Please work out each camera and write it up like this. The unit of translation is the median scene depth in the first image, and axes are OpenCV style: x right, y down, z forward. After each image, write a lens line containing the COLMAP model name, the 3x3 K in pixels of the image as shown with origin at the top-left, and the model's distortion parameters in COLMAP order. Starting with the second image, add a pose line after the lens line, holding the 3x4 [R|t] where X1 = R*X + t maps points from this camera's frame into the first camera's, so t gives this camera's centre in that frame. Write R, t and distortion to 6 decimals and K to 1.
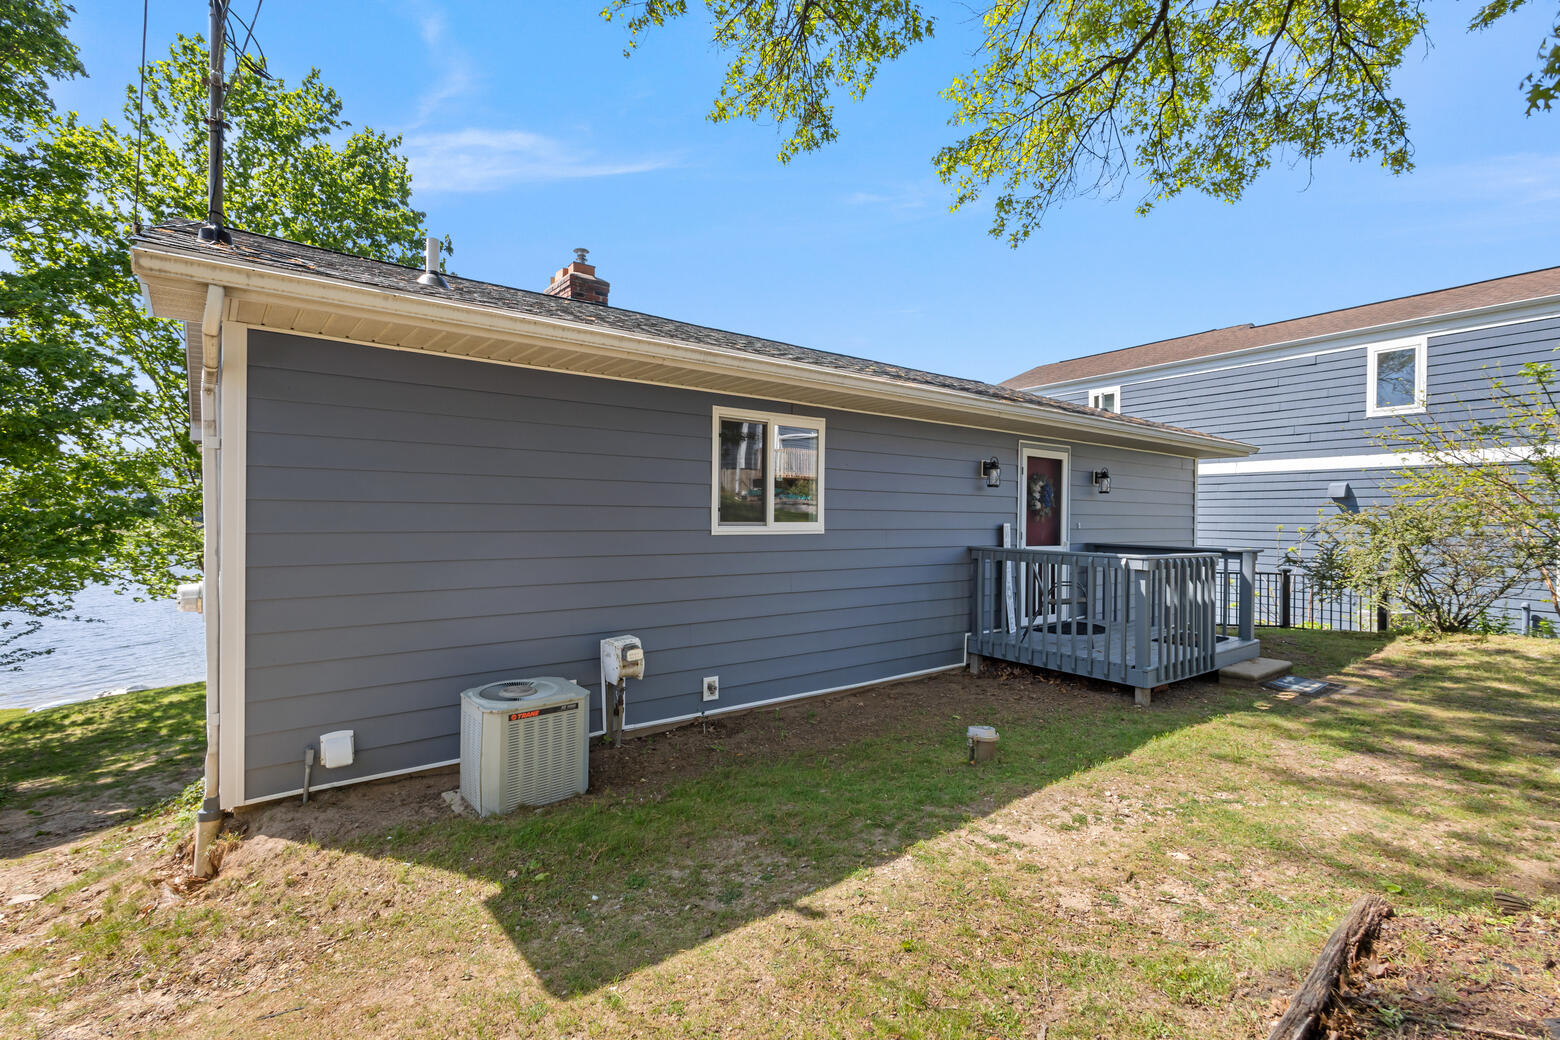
lens RADIAL K [[719.6, 0, 770.6], [0, 719.6, 522.8], [0, 0, 1]] dist [0.008044, 0.000934]
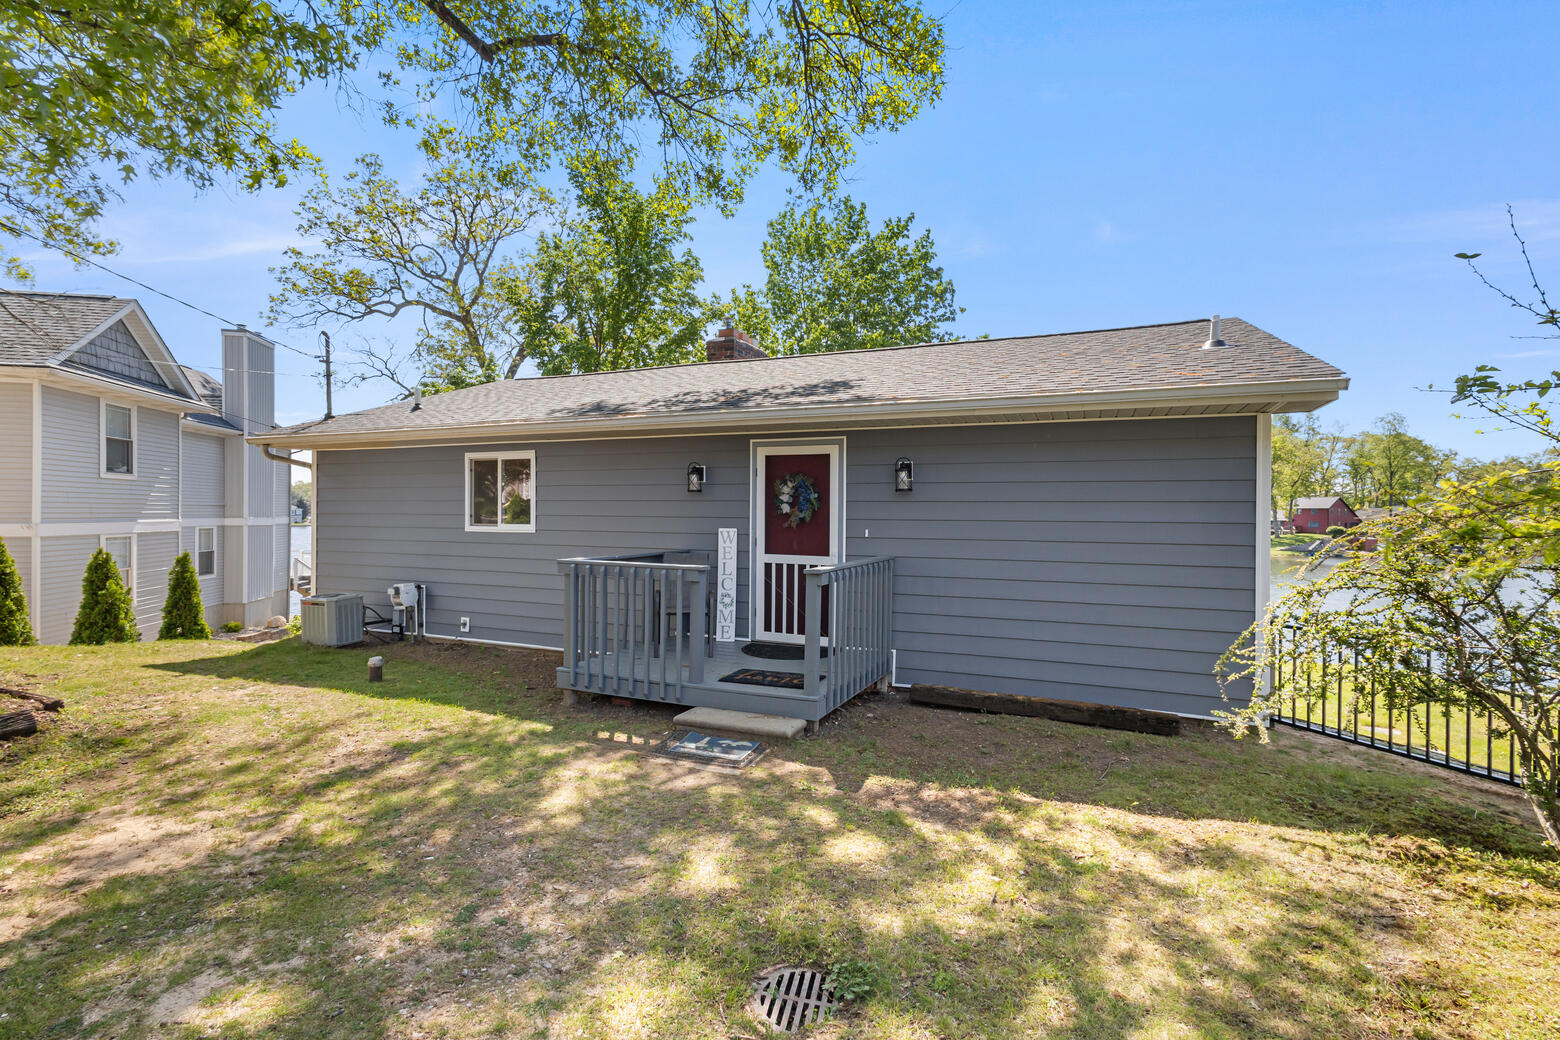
lens RADIAL K [[719.6, 0, 765.9], [0, 719.6, 510.9], [0, 0, 1]] dist [0.008044, 0.000934]
pose [[0.468861, -0.008083, -0.883235, 1.603164], [-0.011591, 0.999816, -0.015303, -0.011337], [0.883196, 0.017412, 0.468681, 0.786929]]
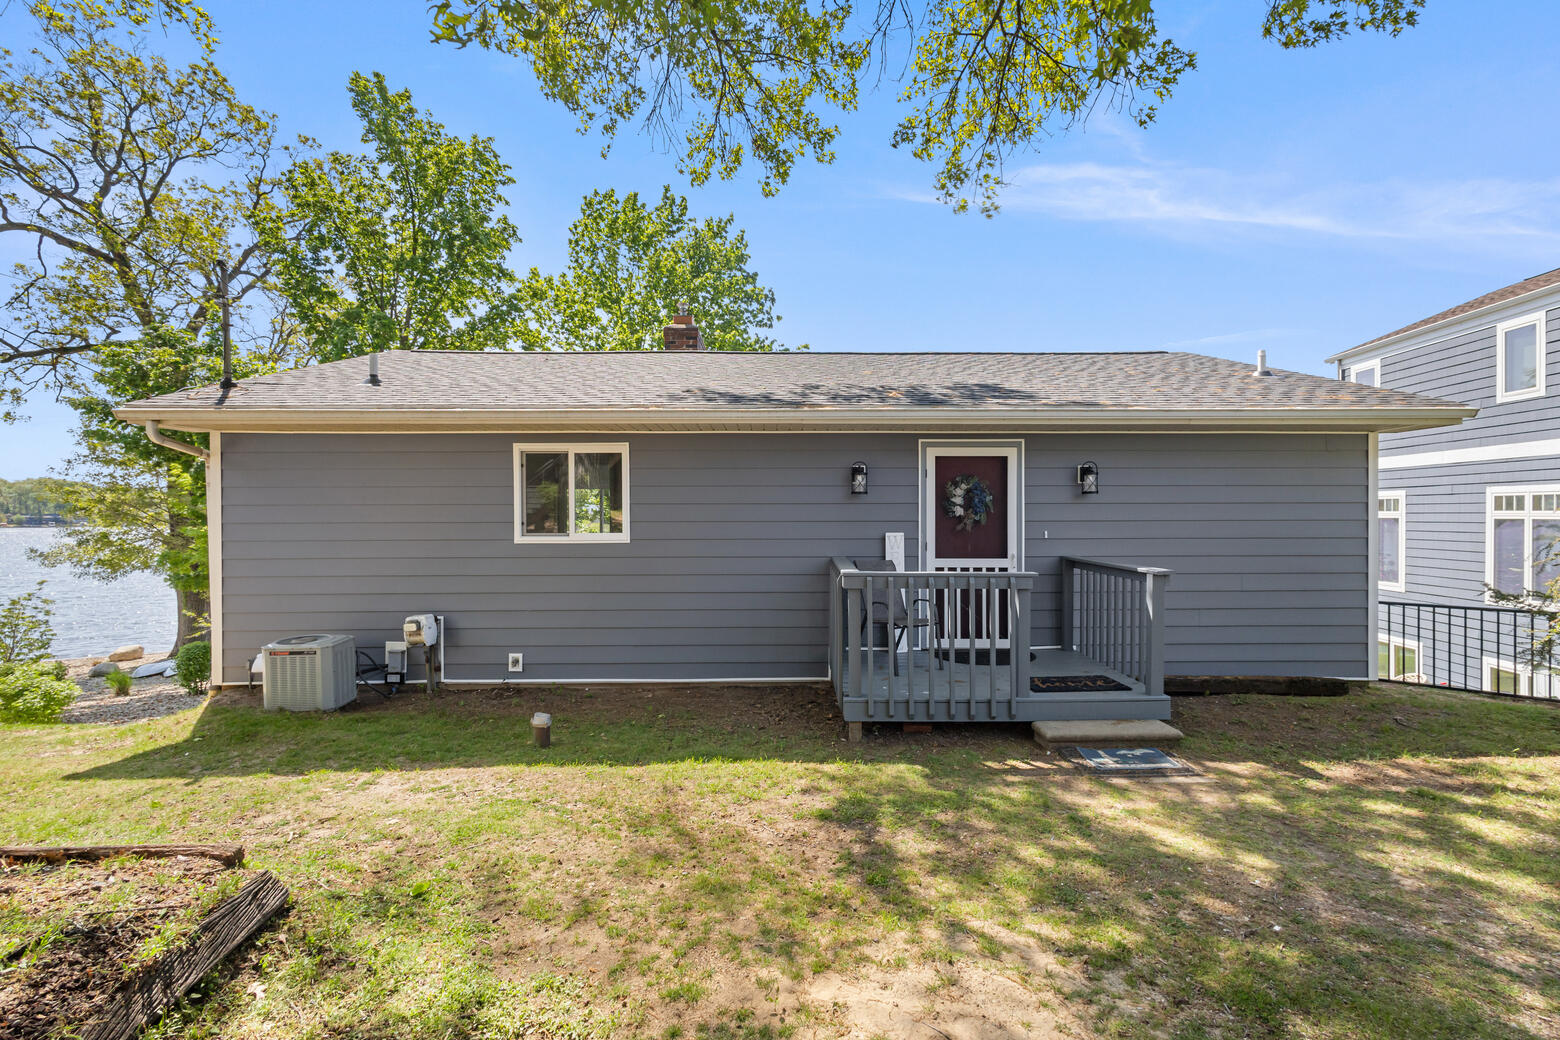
lens RADIAL K [[719.6, 0, 787.5], [0, 719.6, 517.3], [0, 0, 1]] dist [0.008044, 0.000934]
pose [[0.789341, -0.009534, -0.613881, 1.037060], [0.005043, 0.999946, -0.009046, -0.014694], [0.613935, 0.004044, 0.789346, 0.264241]]
